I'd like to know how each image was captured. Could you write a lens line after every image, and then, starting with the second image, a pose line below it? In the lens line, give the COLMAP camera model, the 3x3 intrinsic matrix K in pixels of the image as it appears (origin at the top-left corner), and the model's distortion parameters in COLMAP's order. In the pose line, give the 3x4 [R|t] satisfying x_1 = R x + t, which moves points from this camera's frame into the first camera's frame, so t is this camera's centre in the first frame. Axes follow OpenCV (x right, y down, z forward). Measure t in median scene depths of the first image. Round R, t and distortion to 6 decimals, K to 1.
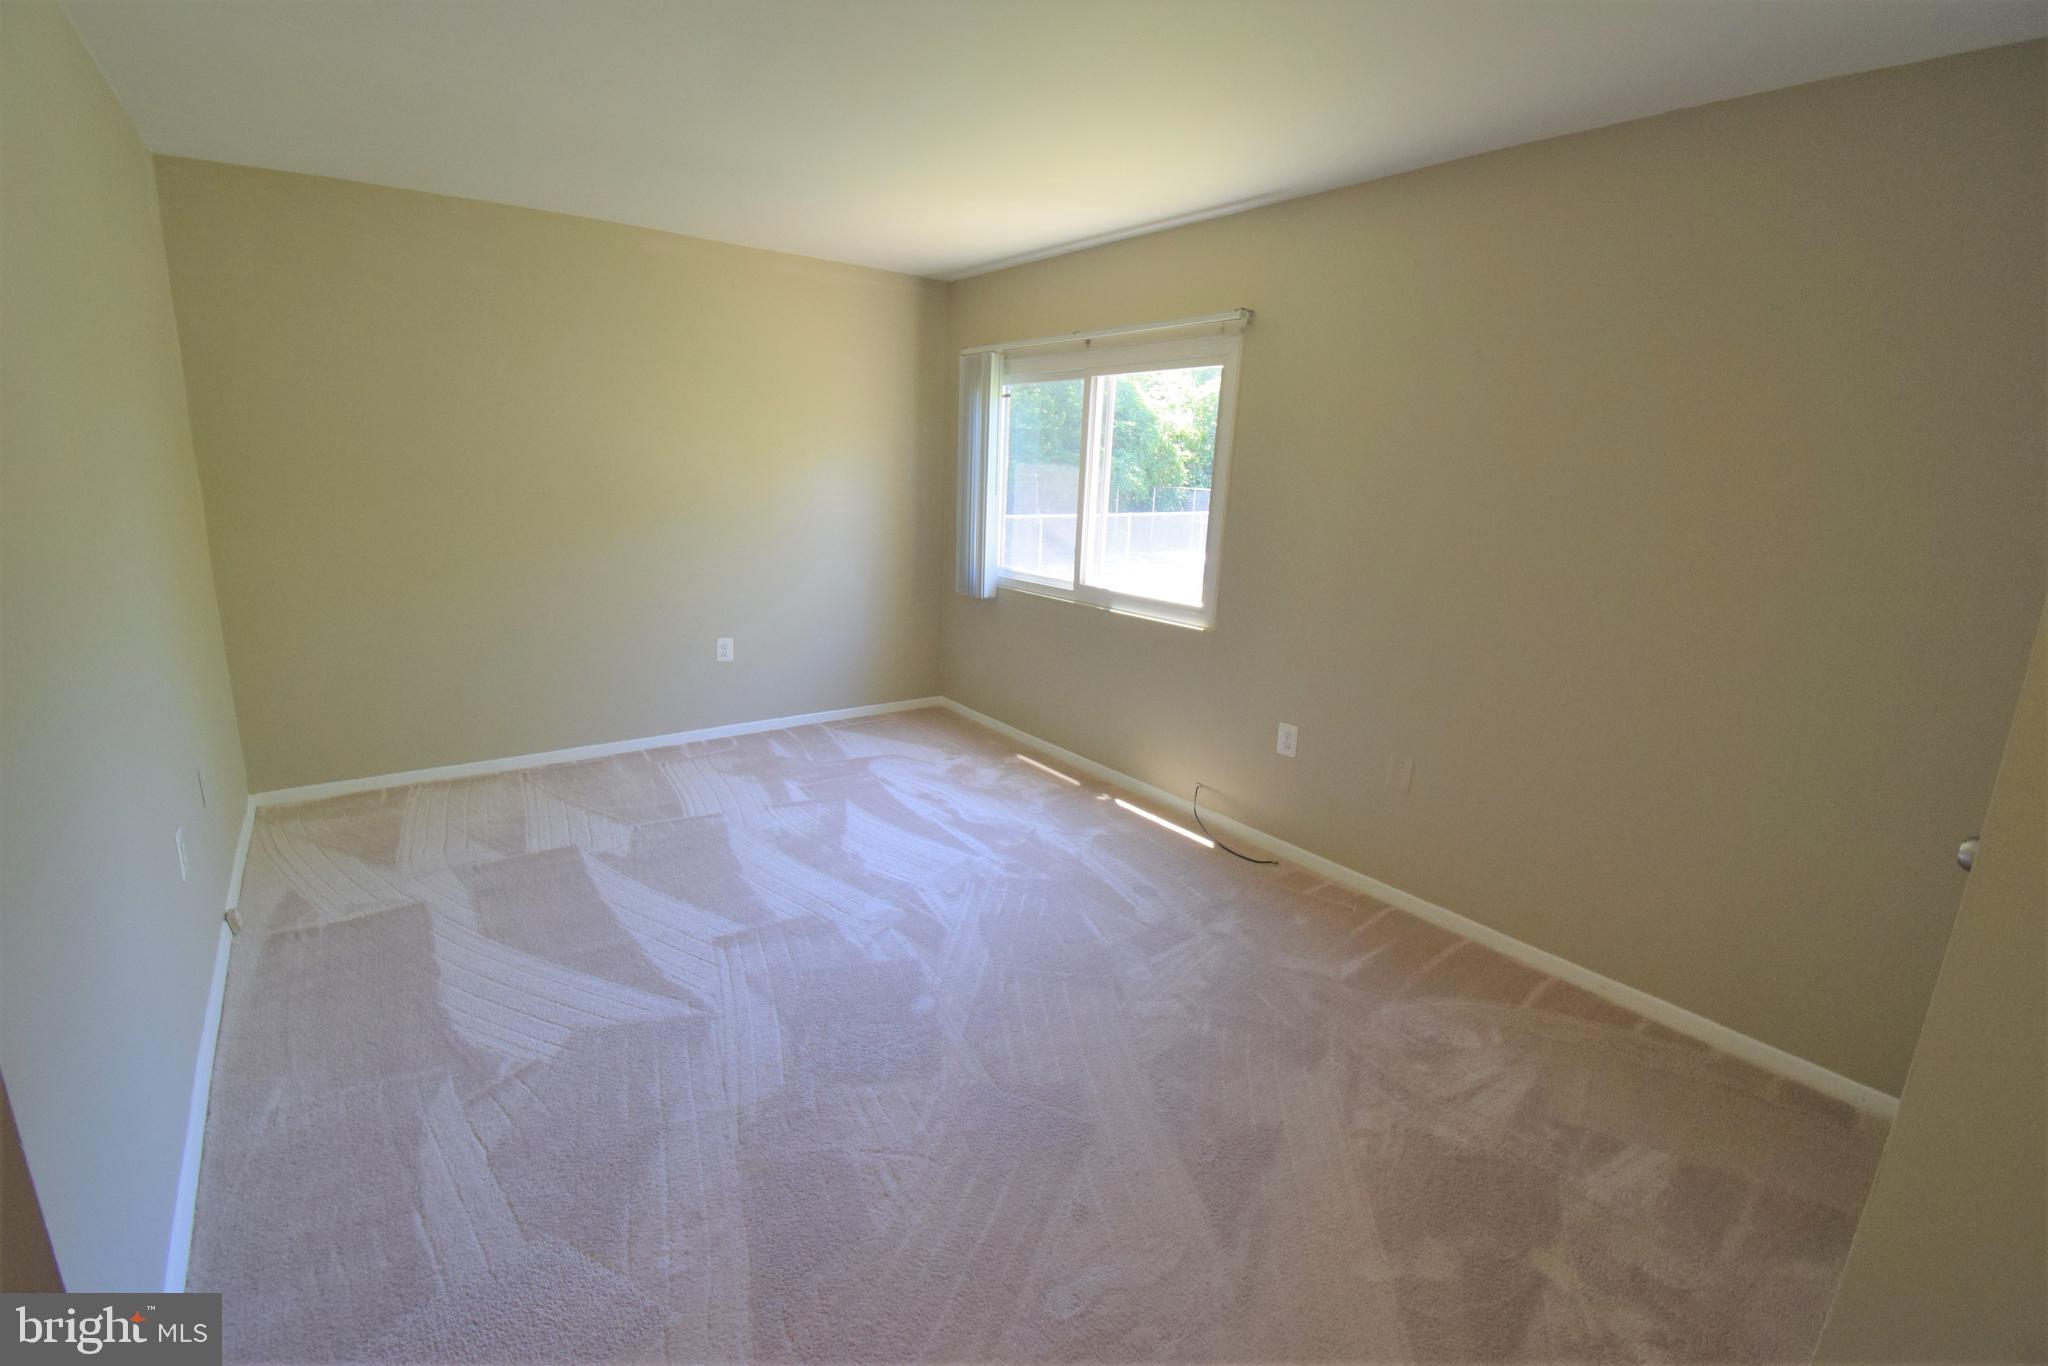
lens RADIAL K [[903.3, 0, 1019.9], [0, 903.3, 675.4], [0, 0, 1]] dist [0.022114, -0.026235]
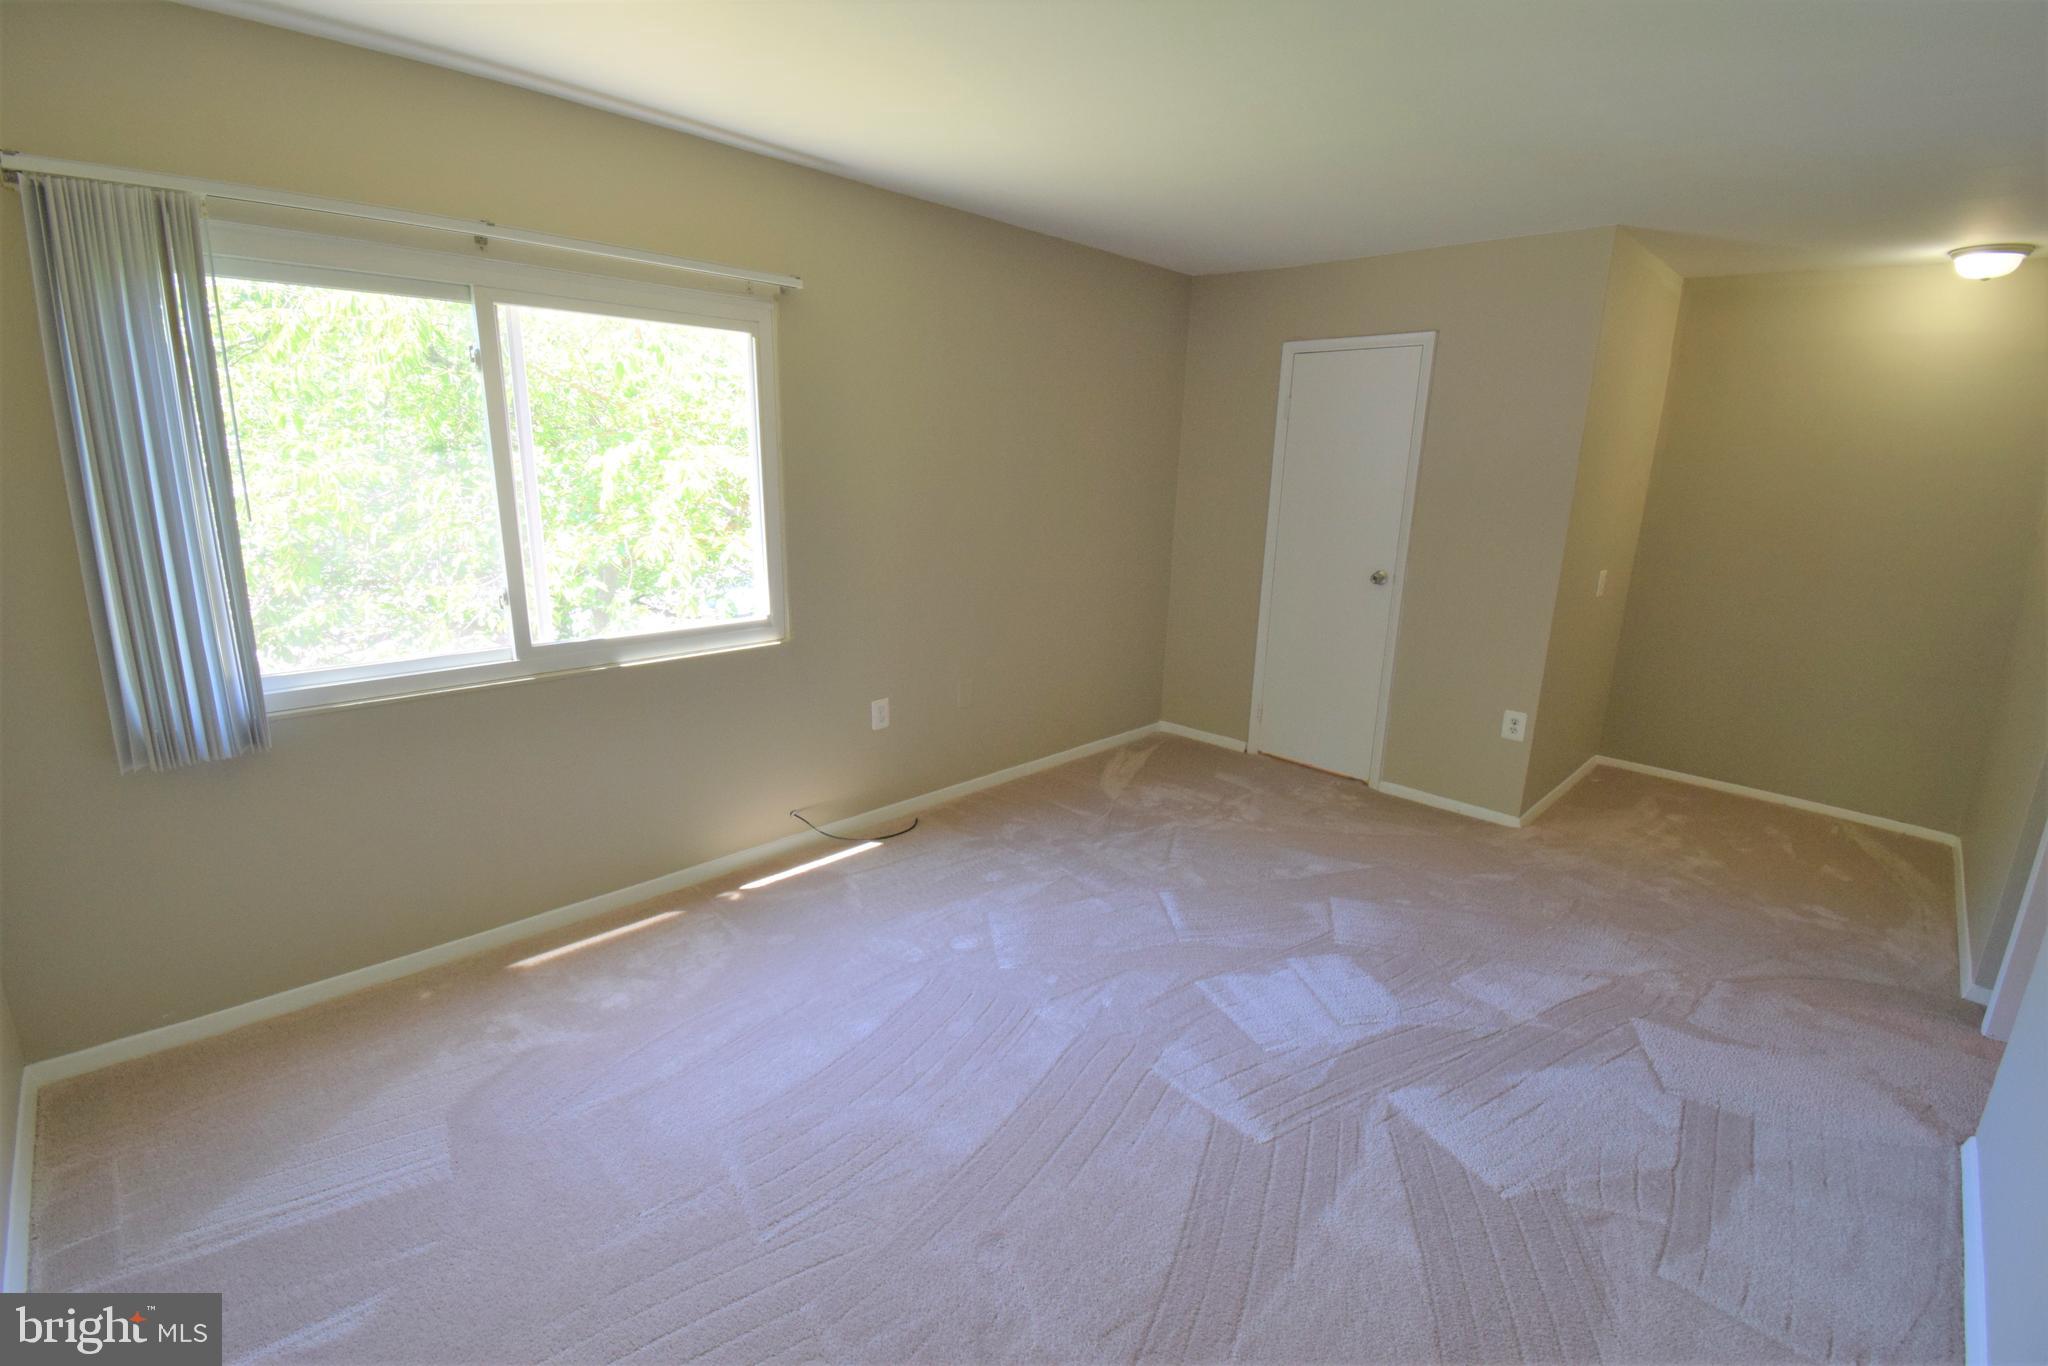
lens RADIAL K [[903.3, 0, 1019.9], [0, 903.3, 675.4], [0, 0, 1]] dist [0.022114, -0.026235]
pose [[-0.146787, -0.270614, 0.951431, -0.669676], [0.196497, 0.934704, 0.296172, -0.233779], [-0.969455, 0.230427, -0.084027, 0.858691]]
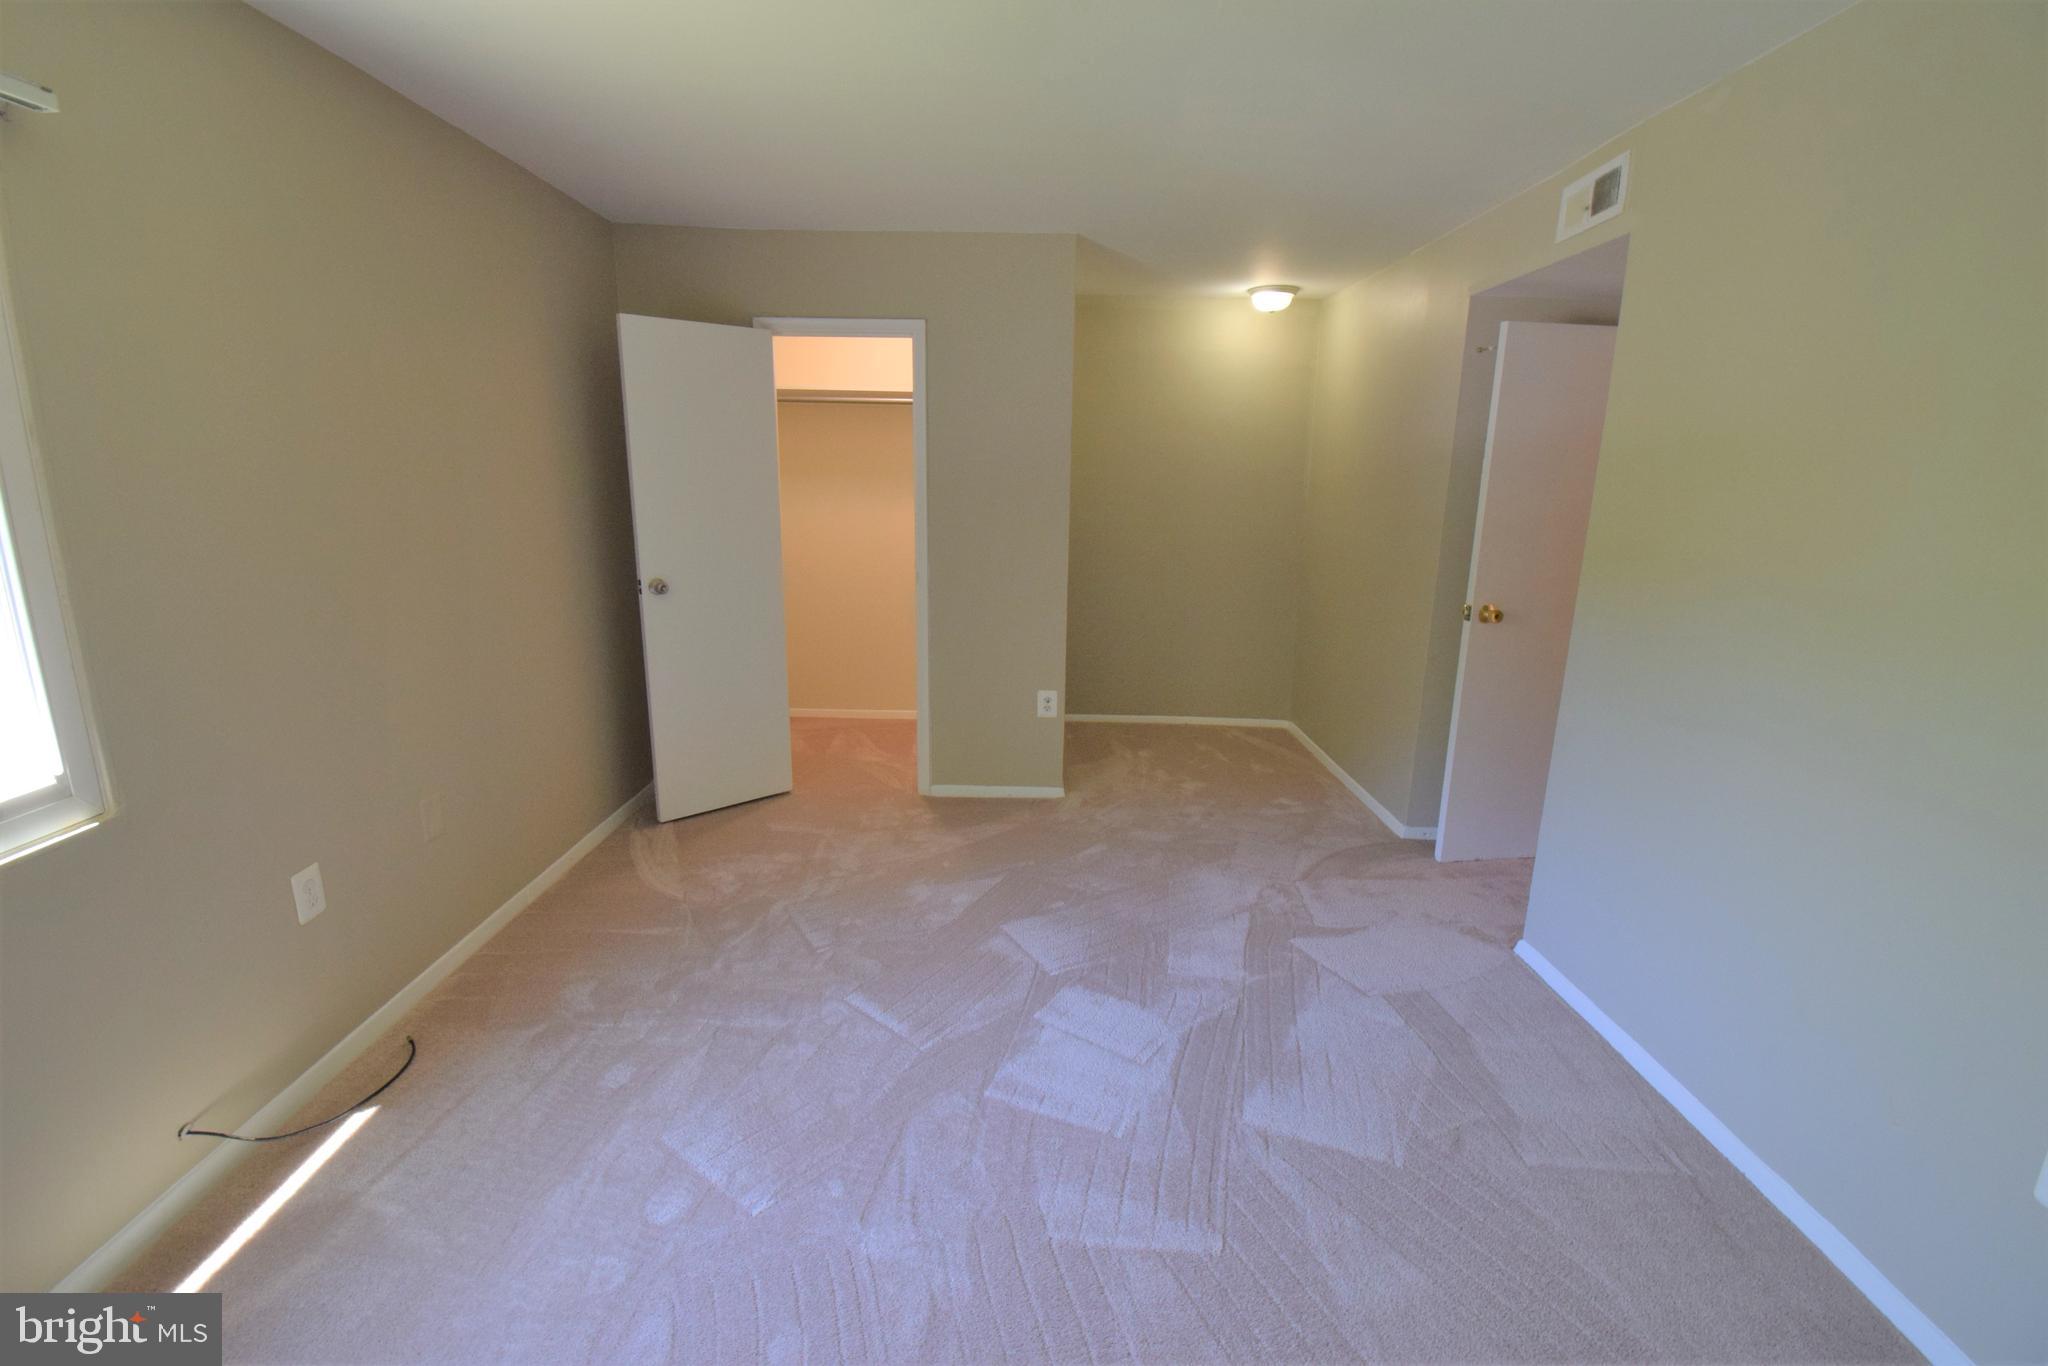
lens RADIAL K [[903.3, 0, 1019.9], [0, 903.3, 675.4], [0, 0, 1]] dist [0.022114, -0.026235]
pose [[-0.790267, -0.179743, 0.585808, -0.387006], [0.100461, 0.905070, 0.413226, -0.248098], [-0.604472, 0.385409, -0.697190, 1.006792]]
